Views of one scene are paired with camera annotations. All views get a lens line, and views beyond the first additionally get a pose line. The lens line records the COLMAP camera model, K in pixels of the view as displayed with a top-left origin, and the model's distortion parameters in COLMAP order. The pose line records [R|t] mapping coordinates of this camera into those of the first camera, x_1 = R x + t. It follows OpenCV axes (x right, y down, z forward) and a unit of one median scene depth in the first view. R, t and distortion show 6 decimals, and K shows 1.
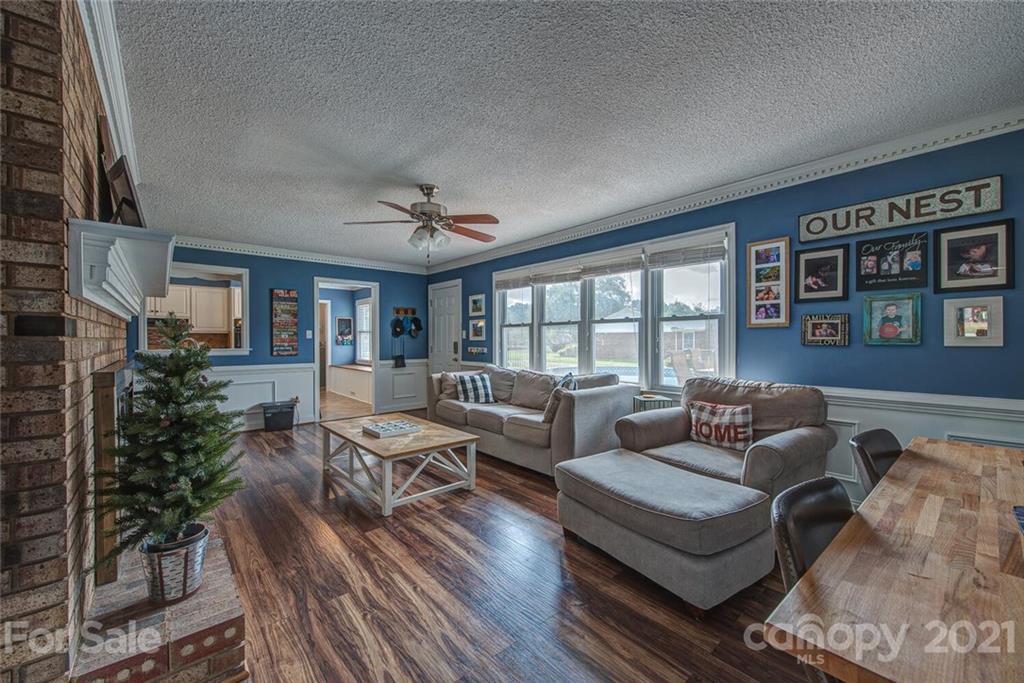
lens RADIAL K [[405.8, 0, 512.0], [0, 405.8, 341.5], [0, 0, 1]] dist [0.049223, -0.000007]
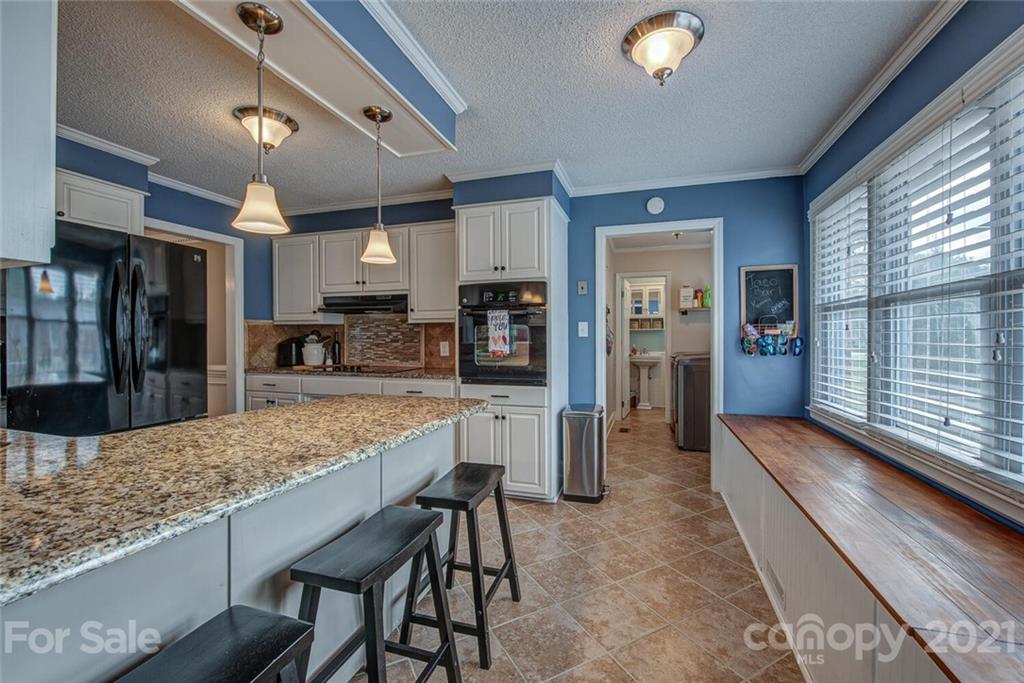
lens RADIAL K [[410.6, 0, 515.4], [0, 410.6, 341.4], [0, 0, 1]] dist [-0.007137, 0.000714]
pose [[0.522626, 0.009388, -0.852510, -0.422081], [-0.001717, 0.999949, 0.009958, -0.006981], [0.852560, -0.003740, 0.522616, 1.164068]]
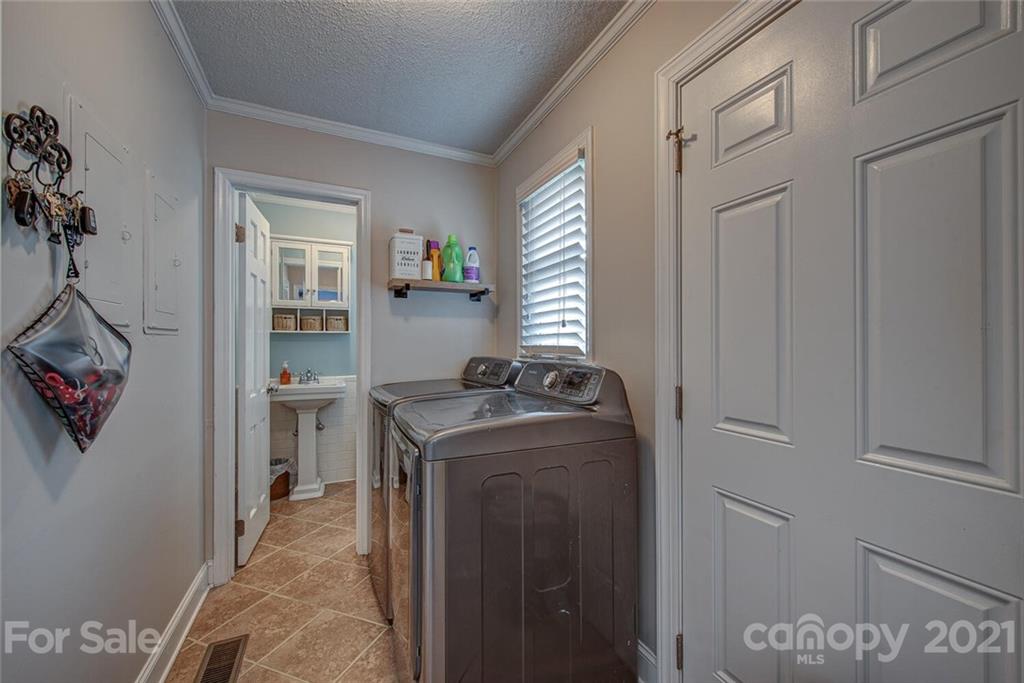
lens RADIAL K [[405.8, 0, 512.0], [0, 405.8, 341.5], [0, 0, 1]] dist [0.049223, -0.000007]
pose [[0.963104, -0.007398, -0.269027, -0.811130], [0.004892, 0.999938, -0.009985, -0.008929], [0.269085, 0.008301, 0.963081, 1.627947]]
